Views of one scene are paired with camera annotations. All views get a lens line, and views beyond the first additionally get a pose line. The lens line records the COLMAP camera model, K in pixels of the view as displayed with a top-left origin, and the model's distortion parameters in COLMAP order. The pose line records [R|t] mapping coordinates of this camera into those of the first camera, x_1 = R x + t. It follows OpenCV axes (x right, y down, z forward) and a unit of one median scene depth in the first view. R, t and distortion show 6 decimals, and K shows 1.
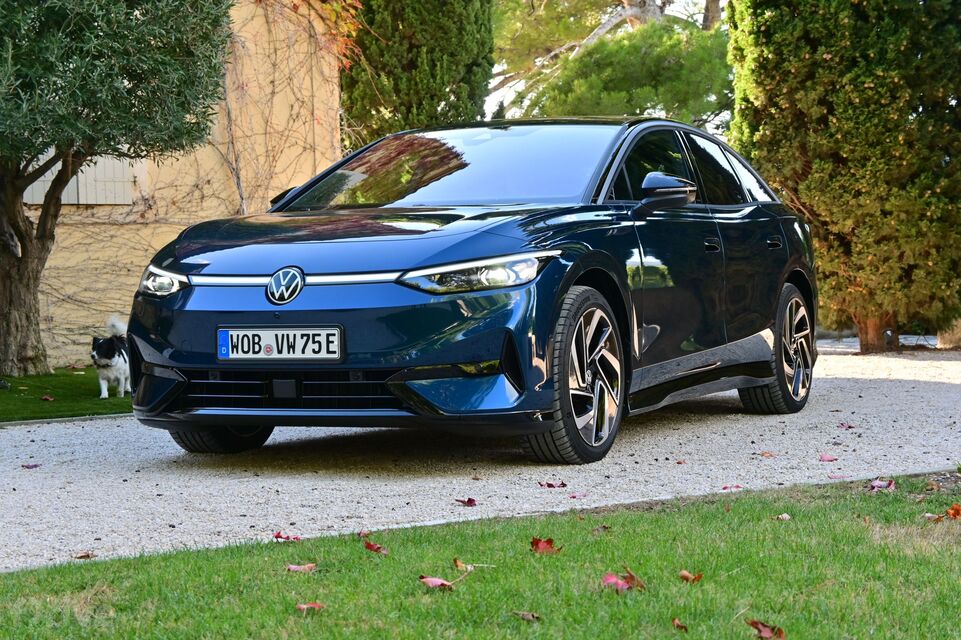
lens RADIAL K [[2029.2, 0, 479.2], [0, 2029.2, 324.0], [0, 0, 1]] dist [0.008827, 0.000000]
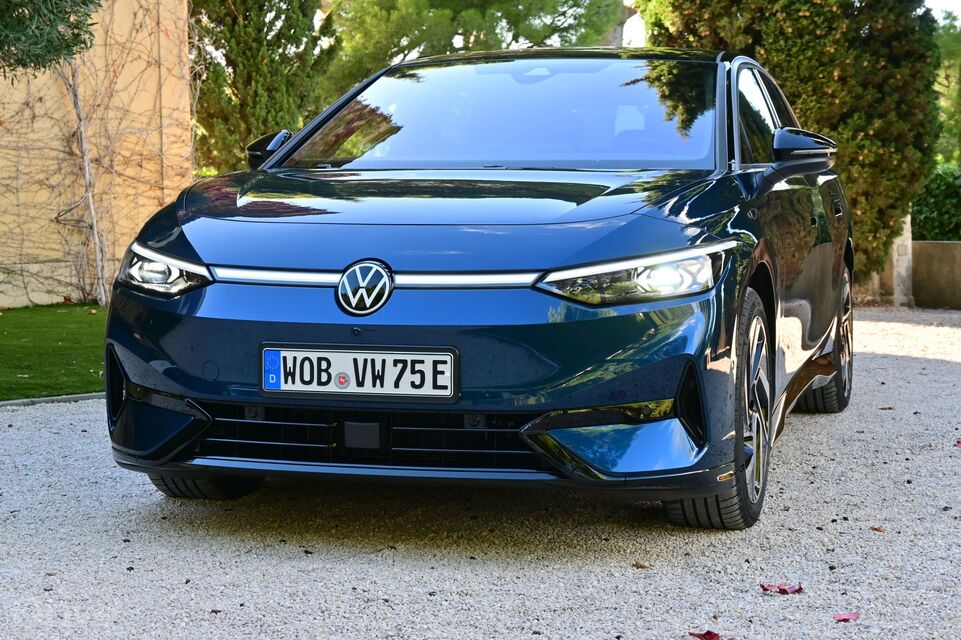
lens RADIAL K [[1943.5, 0, 480.6], [0, 1943.5, 313.5], [0, 0, 1]] dist [0.032981, 0.000000]
pose [[0.989058, 0.010998, 0.147116, -0.138224], [-0.017432, 0.998944, 0.042518, -0.035030], [-0.146493, -0.044617, 0.988205, 0.299159]]
